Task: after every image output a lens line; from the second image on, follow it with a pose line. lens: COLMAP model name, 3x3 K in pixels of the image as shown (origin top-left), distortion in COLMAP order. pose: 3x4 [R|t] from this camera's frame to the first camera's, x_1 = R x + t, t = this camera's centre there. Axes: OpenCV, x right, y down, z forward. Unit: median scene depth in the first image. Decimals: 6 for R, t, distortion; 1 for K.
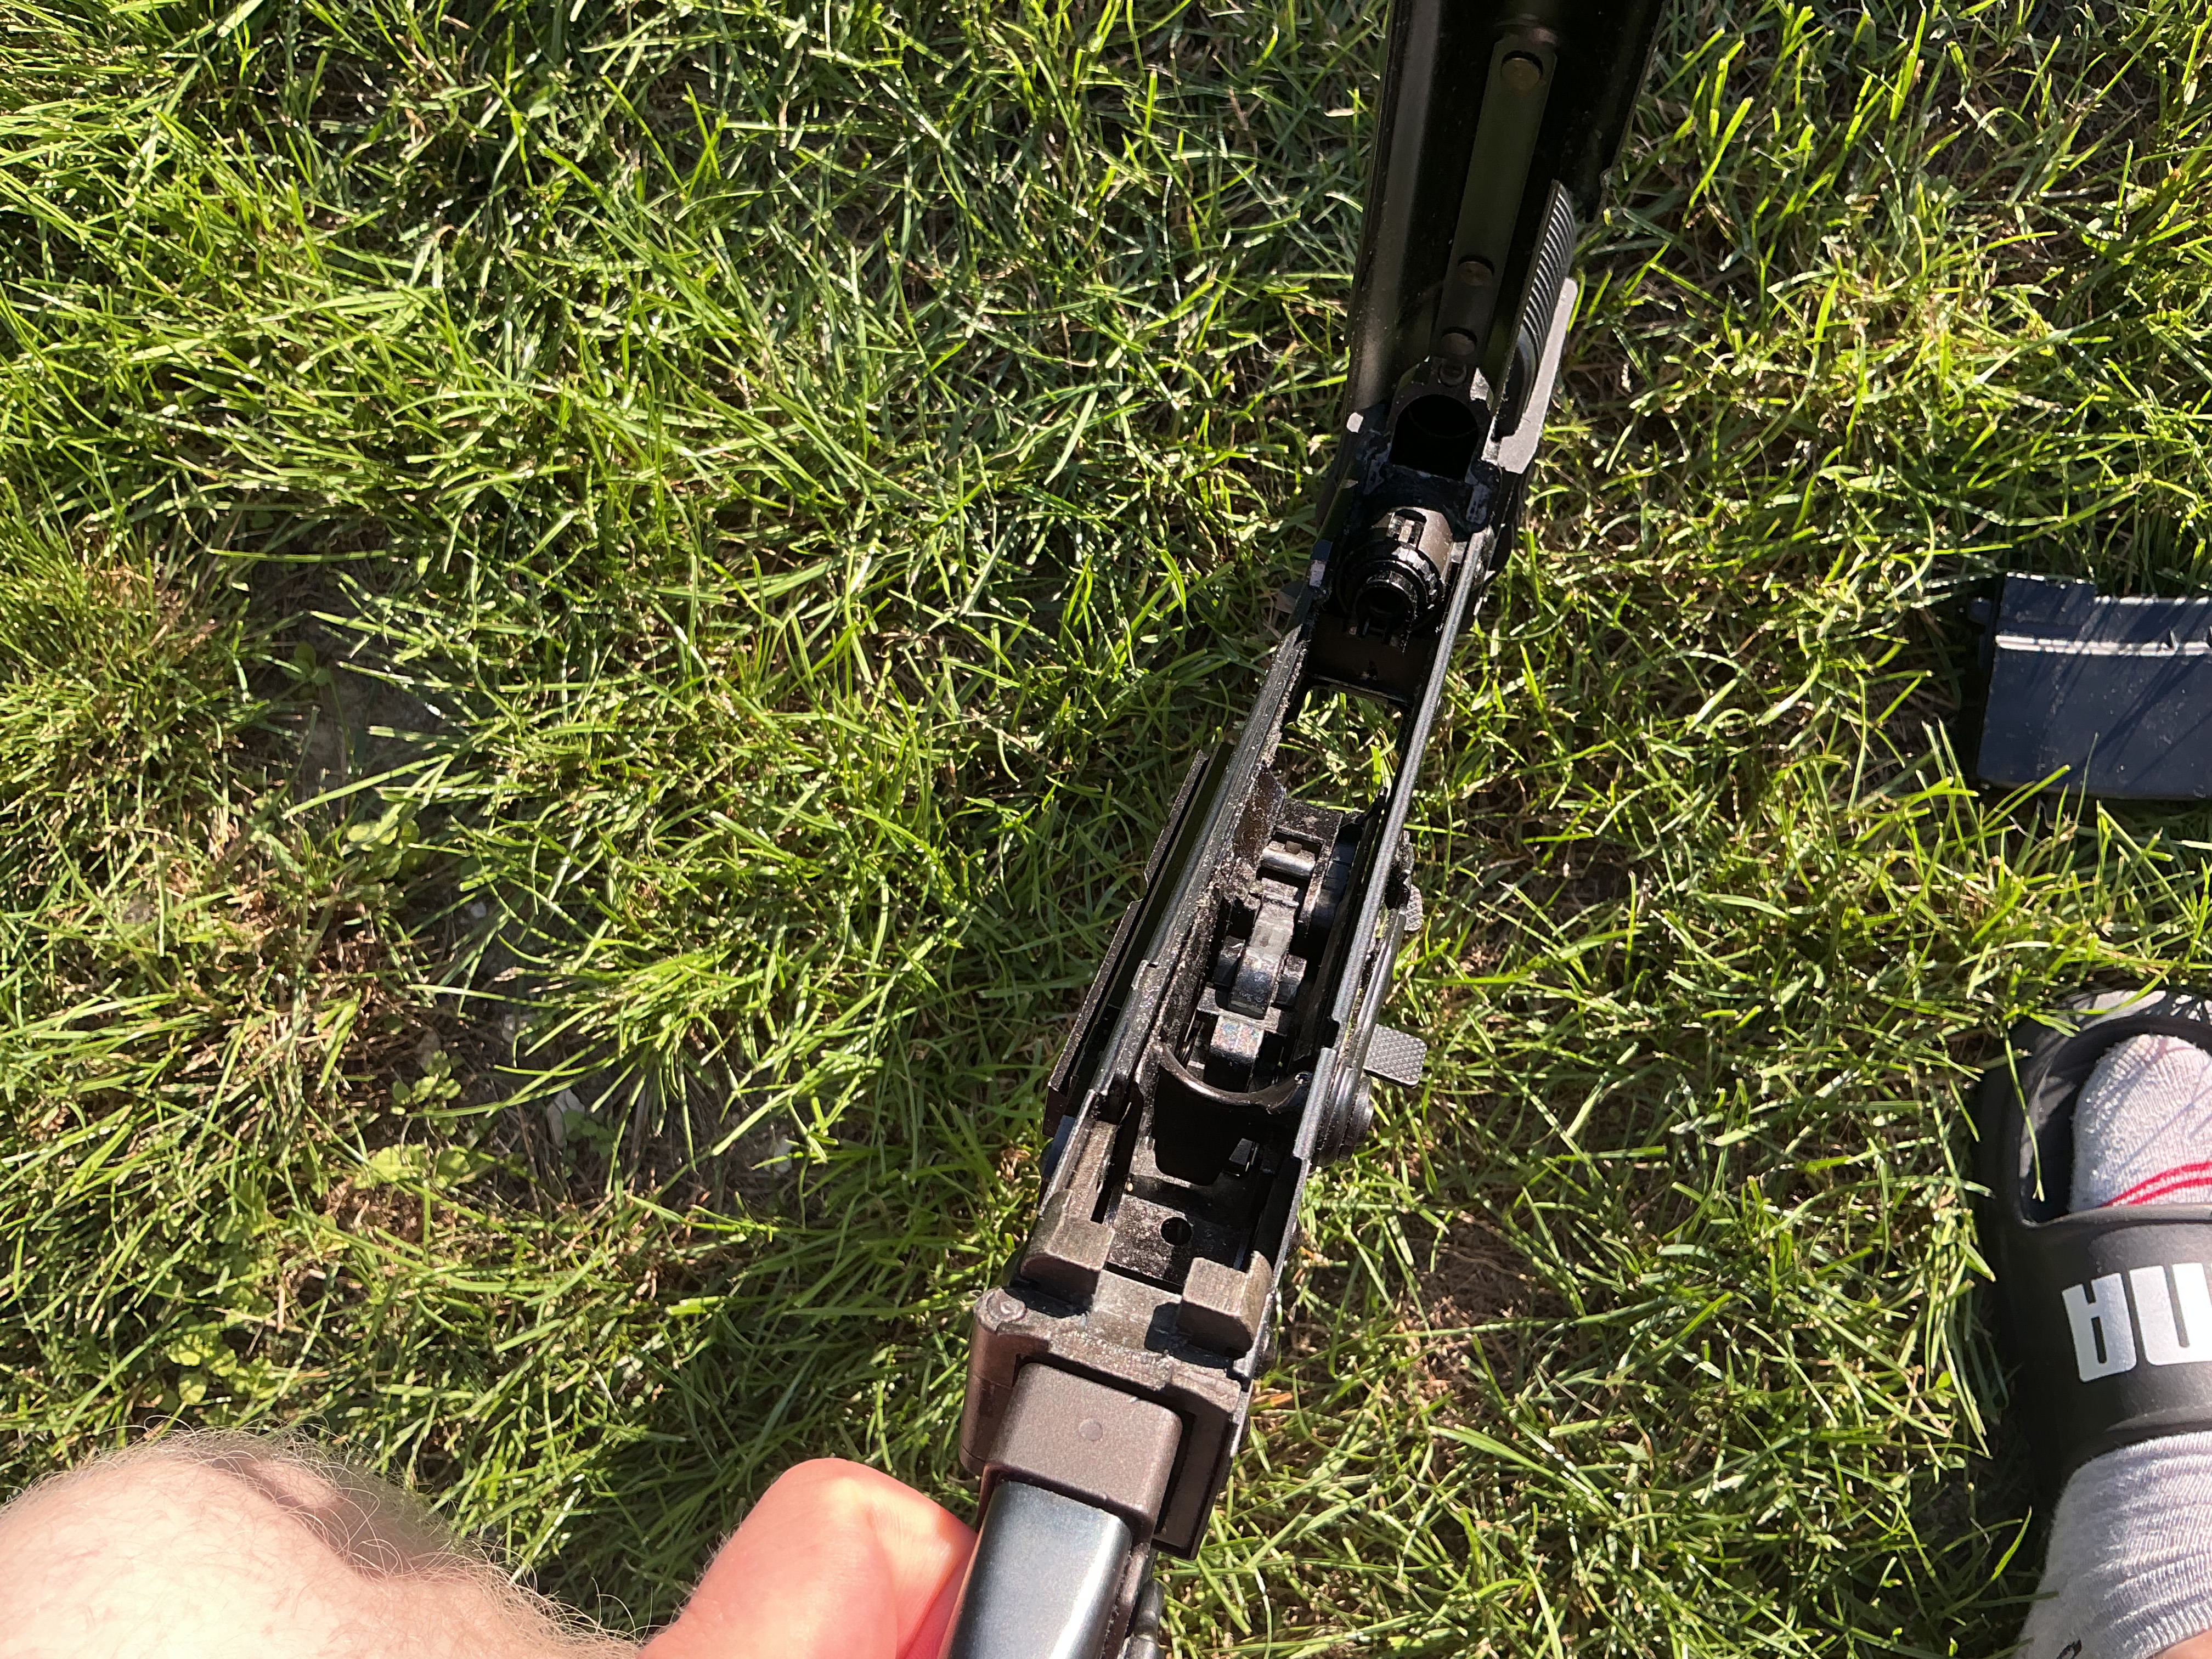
lens RADIAL K [[2028.4, 0, 1105.5], [0, 2028.4, 826.3], [0, 0, 1]] dist [0.044240, -0.145675]
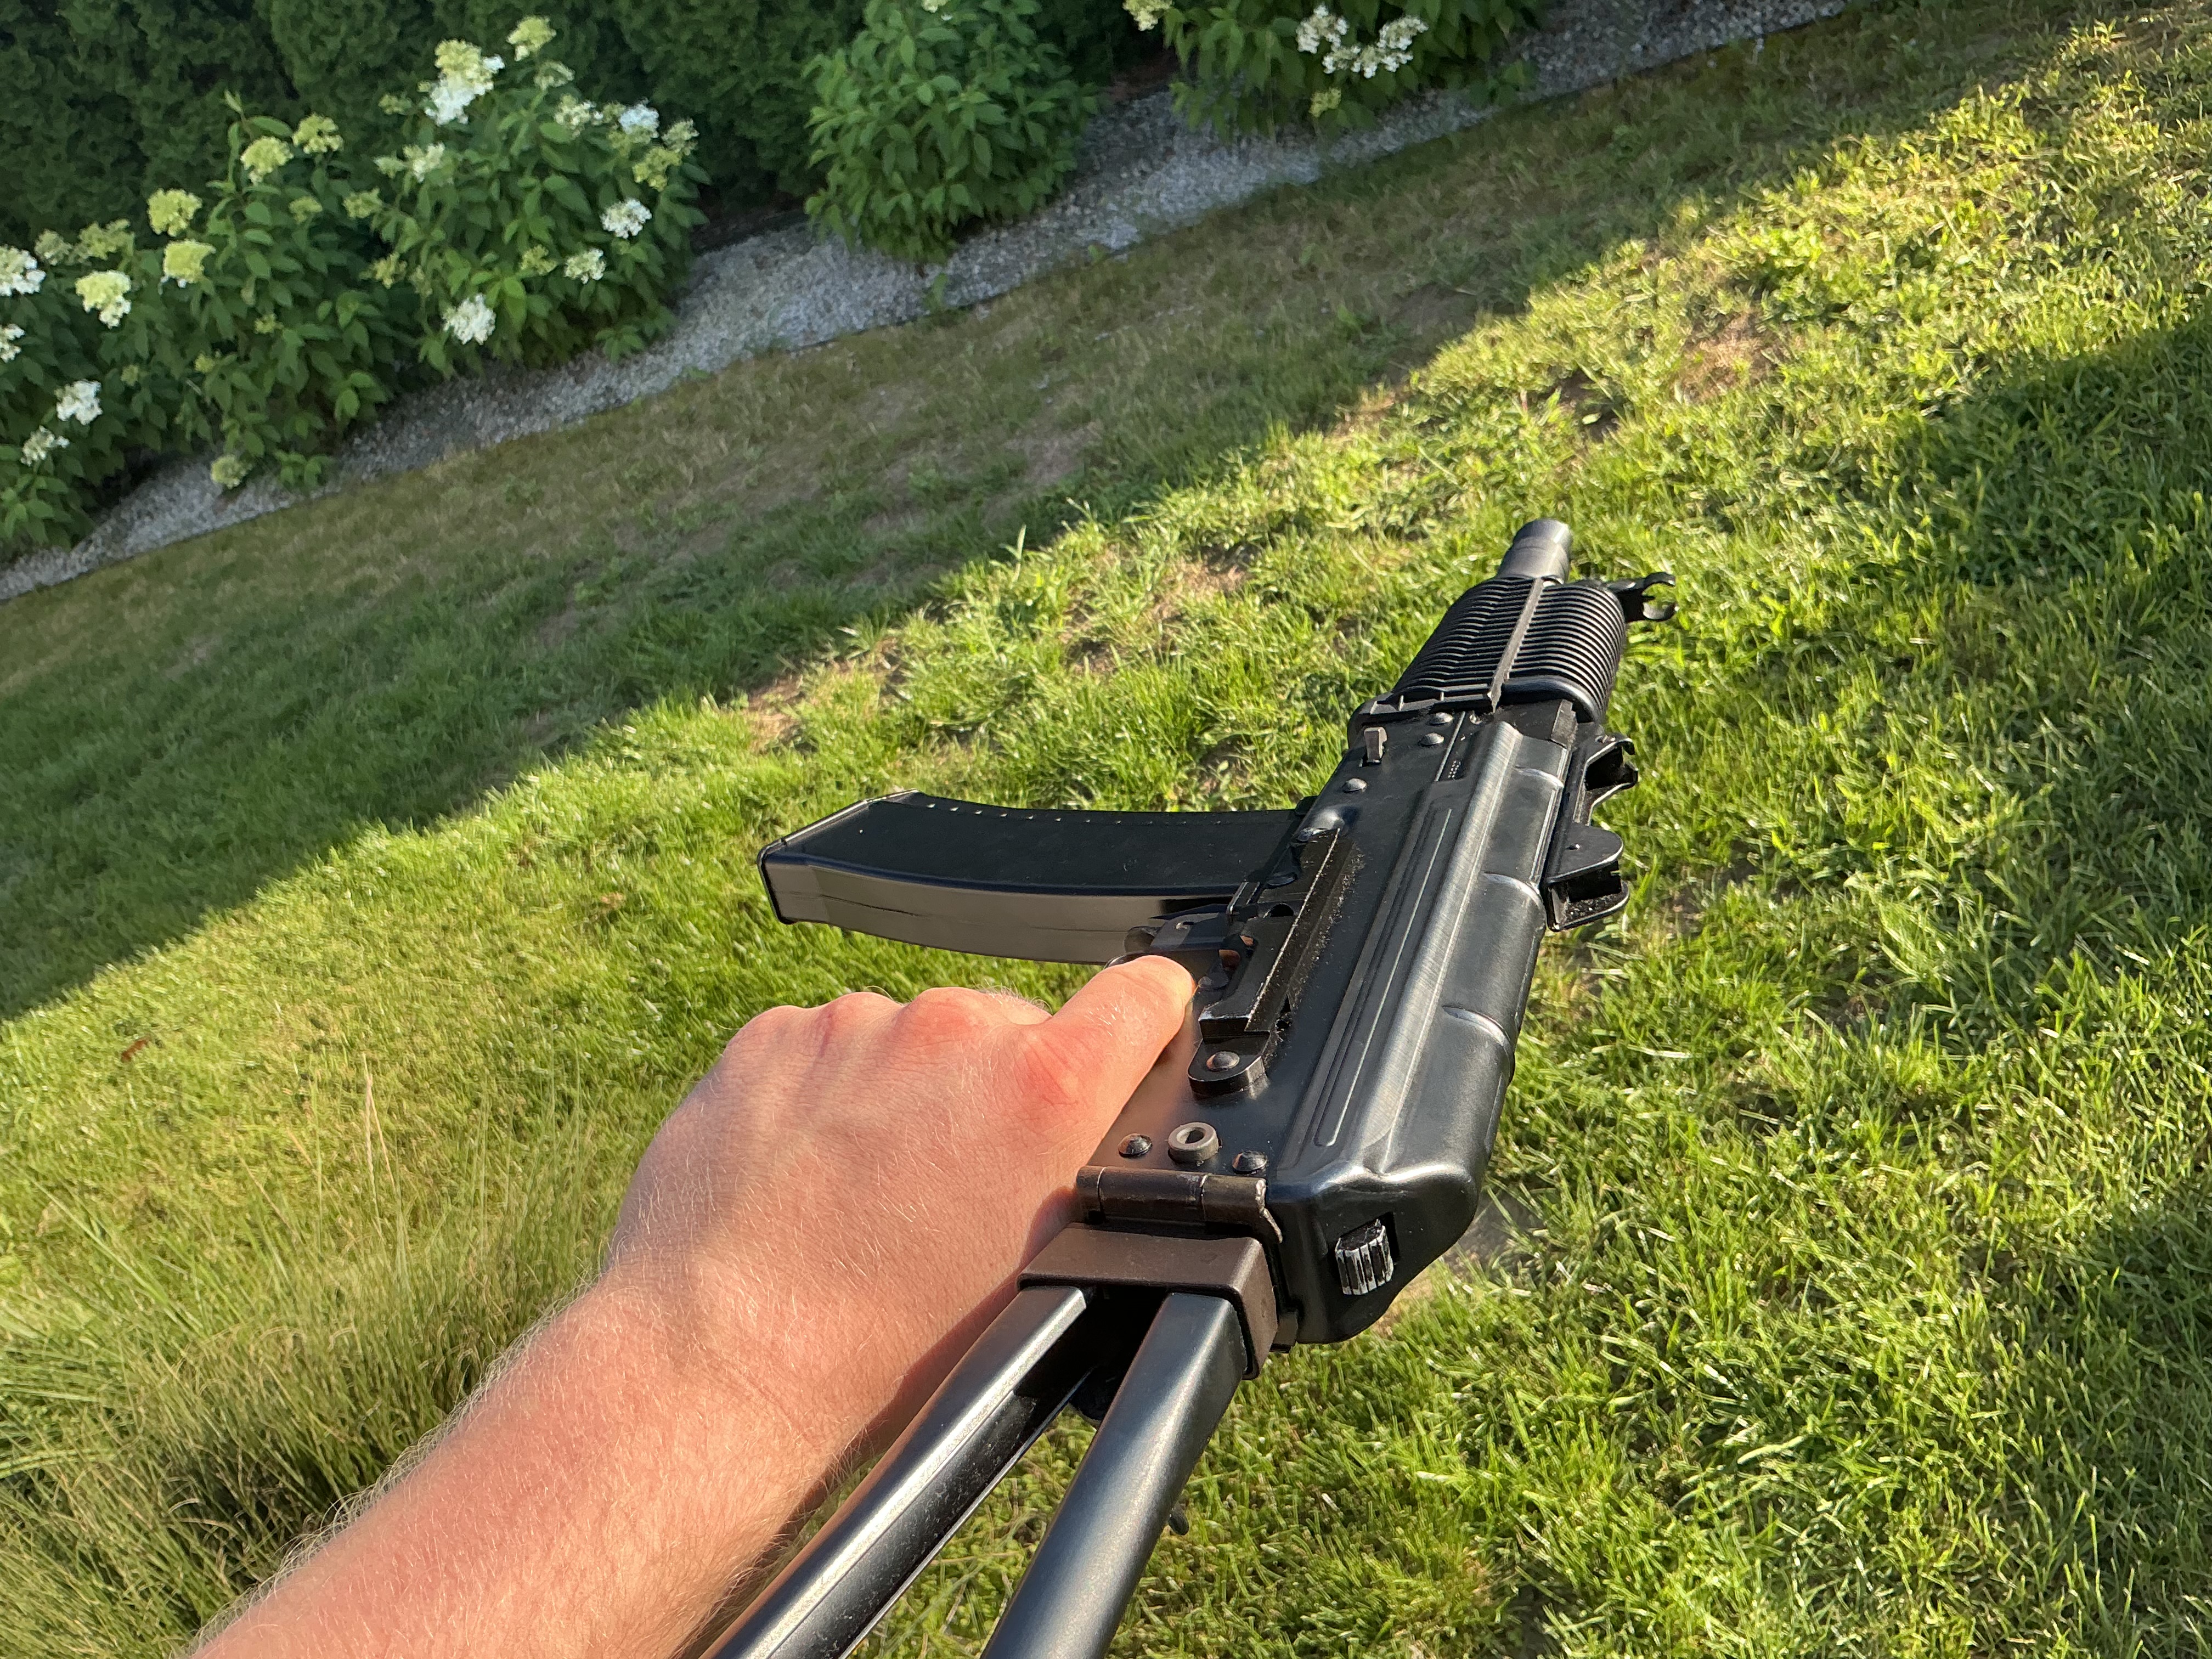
lens RADIAL K [[1913.9, 0, 1106.0], [0, 1913.9, 864.4], [0, 0, 1]] dist [0.109159, -0.248028]
pose [[0.742754, 0.249143, -0.621486, 0.464852], [-0.578093, 0.706933, -0.407497, 0.518484], [0.337824, 0.661946, 0.669105, -1.375160]]
